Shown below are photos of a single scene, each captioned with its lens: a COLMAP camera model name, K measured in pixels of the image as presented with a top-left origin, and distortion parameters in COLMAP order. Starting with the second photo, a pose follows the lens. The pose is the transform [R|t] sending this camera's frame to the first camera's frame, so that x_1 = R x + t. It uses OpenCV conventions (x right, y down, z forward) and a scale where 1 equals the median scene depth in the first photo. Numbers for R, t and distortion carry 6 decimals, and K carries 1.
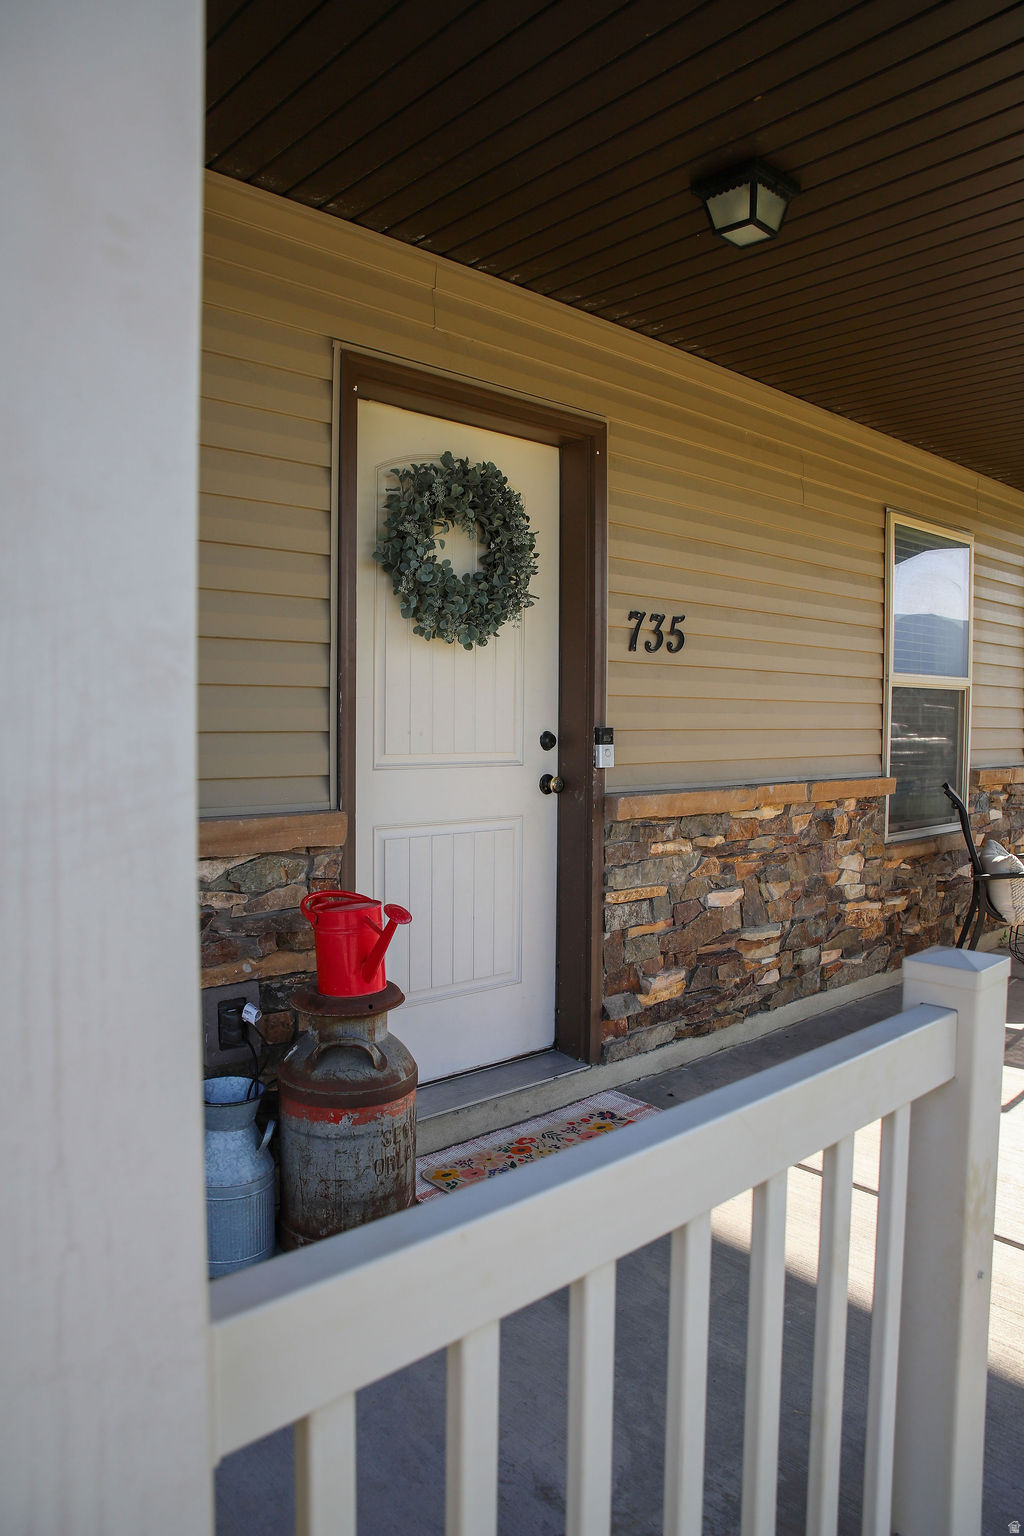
lens RADIAL K [[1041.6, 0, 516.8], [0, 1041.6, 765.3], [0, 0, 1]] dist [-0.141027, 0.102566]
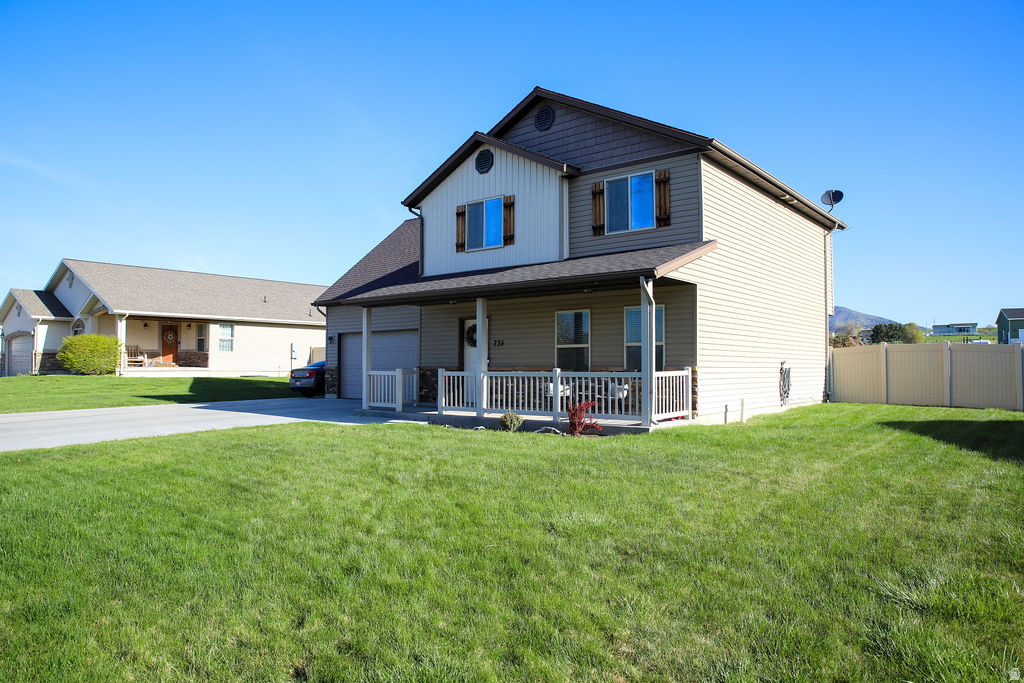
lens RADIAL K [[694.4, 0, 512.0], [0, 694.4, 341.5], [0, 0, 1]] dist [-0.141027, 0.102566]
pose [[0.133949, -0.045901, -0.989925, 4.711134], [-0.046499, 0.997535, -0.052546, 0.096764], [0.989897, 0.053069, 0.131484, 0.498030]]
